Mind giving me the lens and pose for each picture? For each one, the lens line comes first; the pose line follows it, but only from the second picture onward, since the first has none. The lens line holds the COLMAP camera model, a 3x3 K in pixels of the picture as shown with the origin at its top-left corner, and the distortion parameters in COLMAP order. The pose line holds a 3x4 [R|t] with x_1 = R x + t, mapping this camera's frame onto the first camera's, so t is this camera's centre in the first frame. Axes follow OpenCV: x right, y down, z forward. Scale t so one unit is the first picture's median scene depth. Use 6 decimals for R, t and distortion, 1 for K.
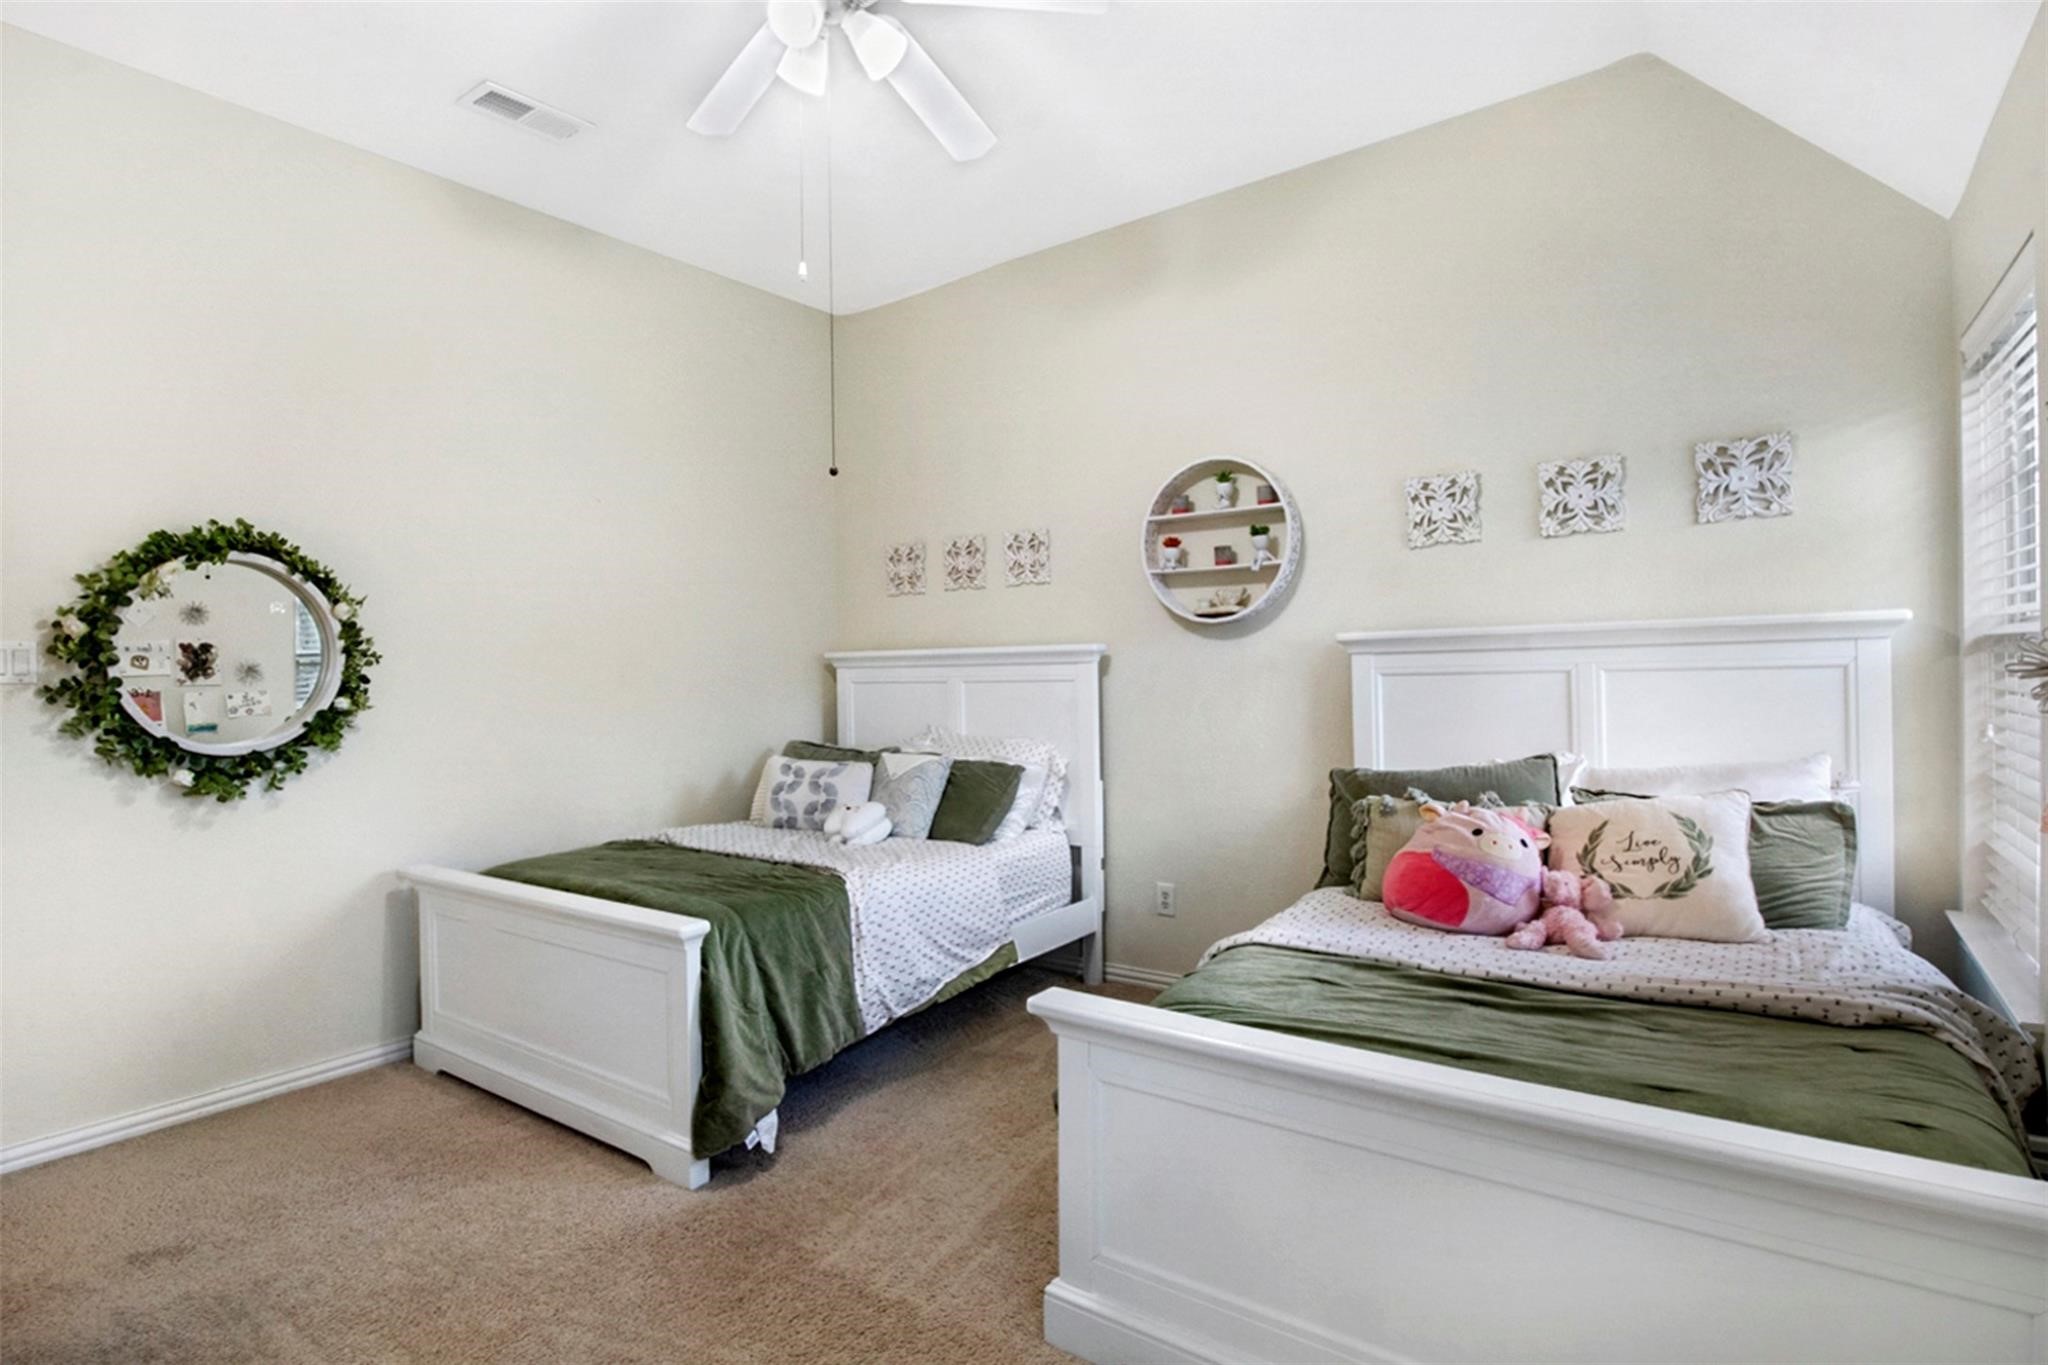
lens RADIAL K [[1038.0, 0, 1019.3], [0, 1038.0, 634.9], [0, 0, 1]] dist [-0.023386, 0.000705]
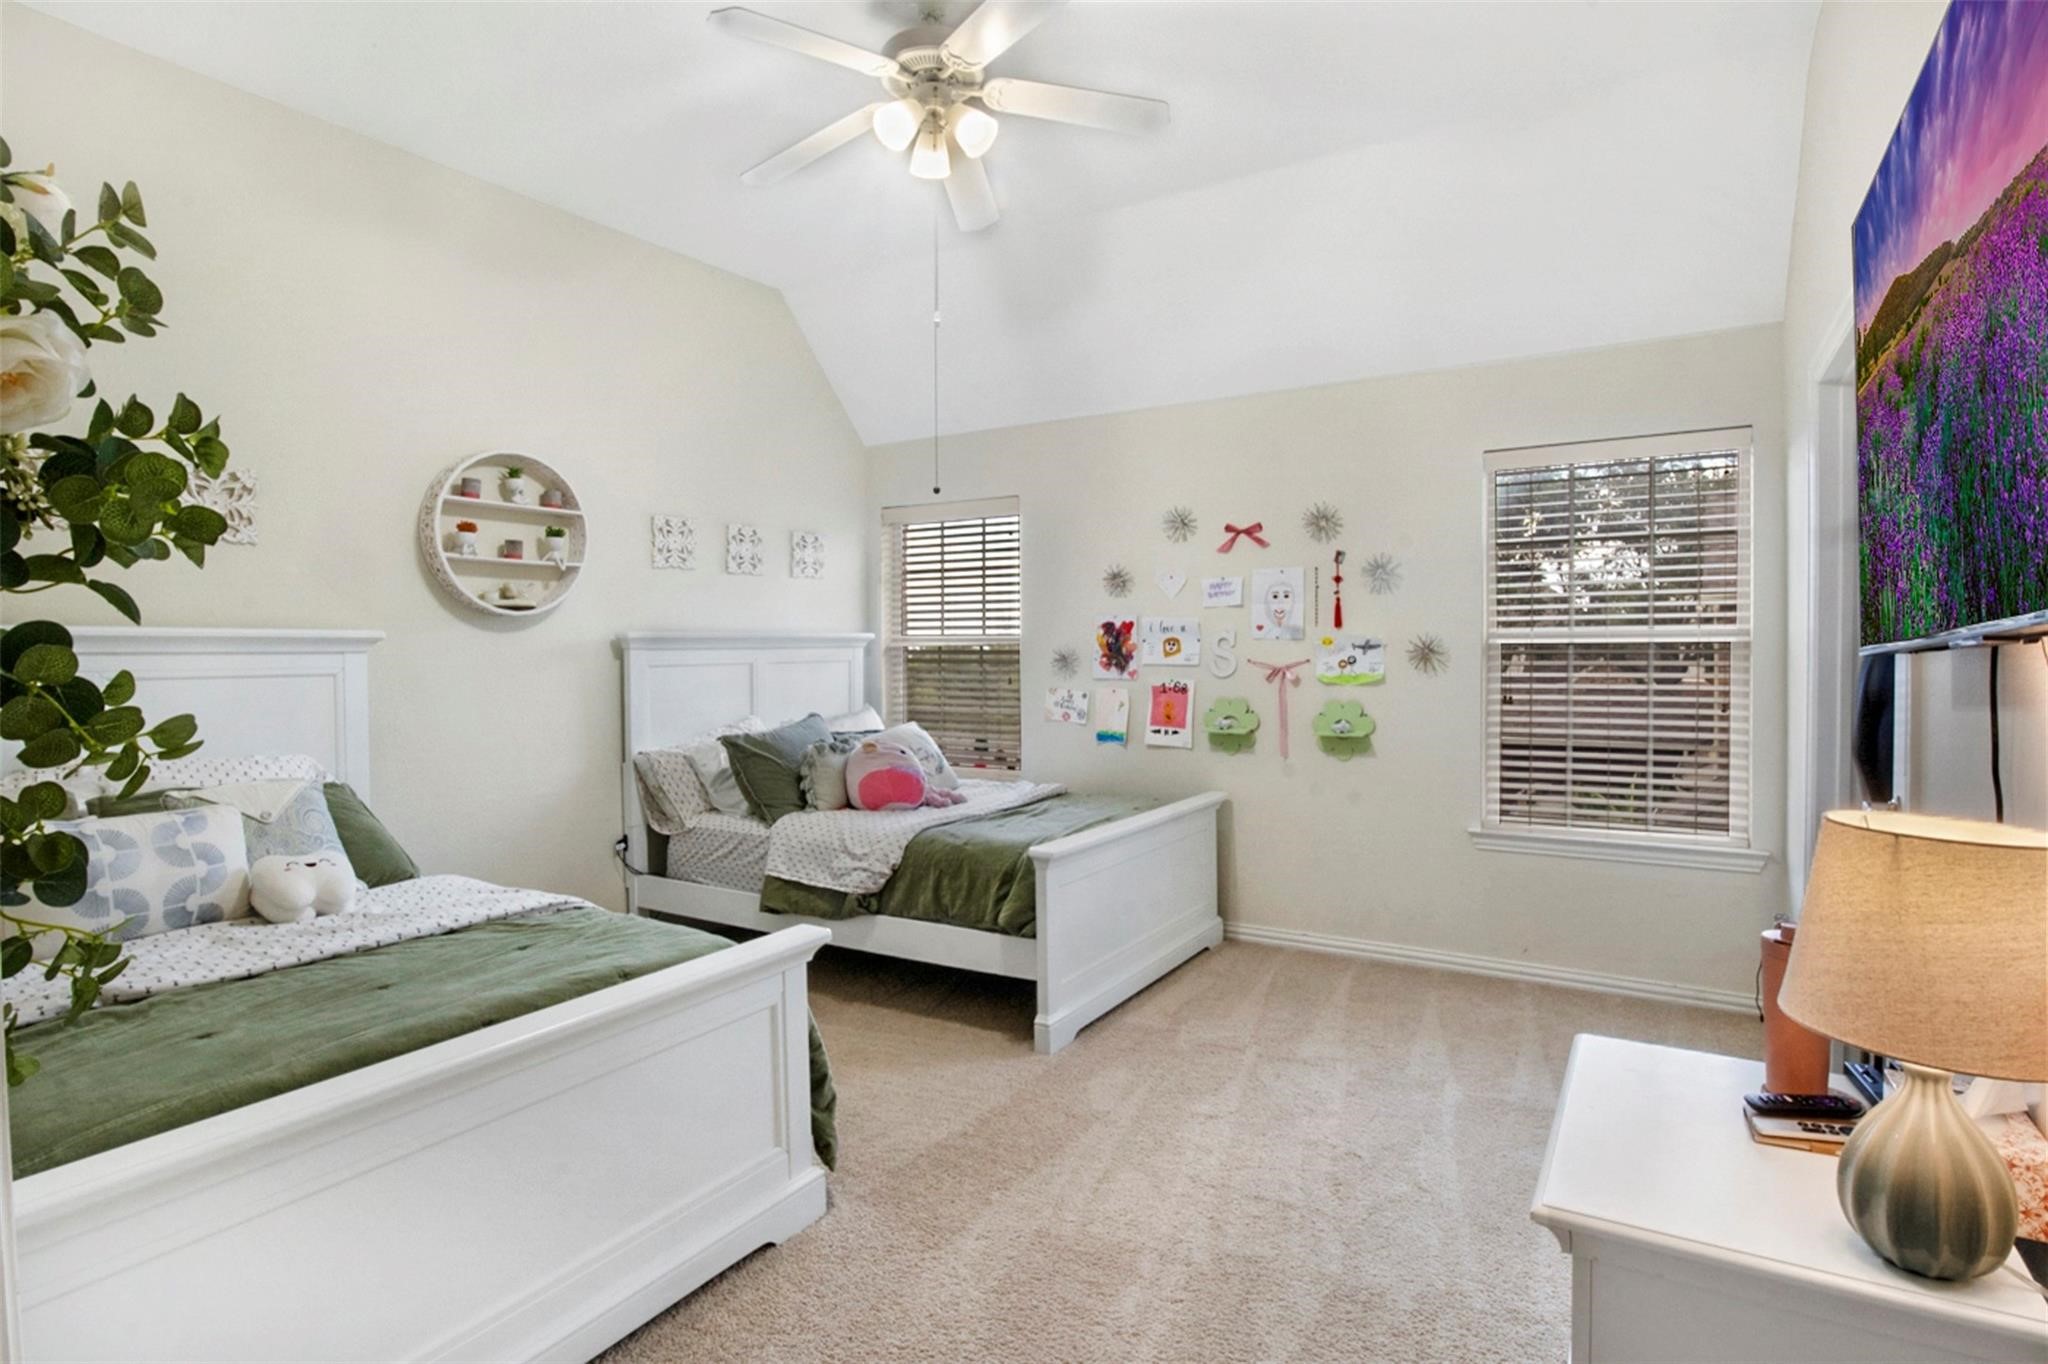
lens RADIAL K [[1038.0, 0, 1019.3], [0, 1038.0, 634.4], [0, 0, 1]] dist [-0.023386, 0.000705]
pose [[-0.088526, 0.045600, 0.995030, -0.943593], [-0.004955, 0.998919, -0.046219, 0.055206], [-0.996062, -0.009022, -0.088204, 0.685469]]
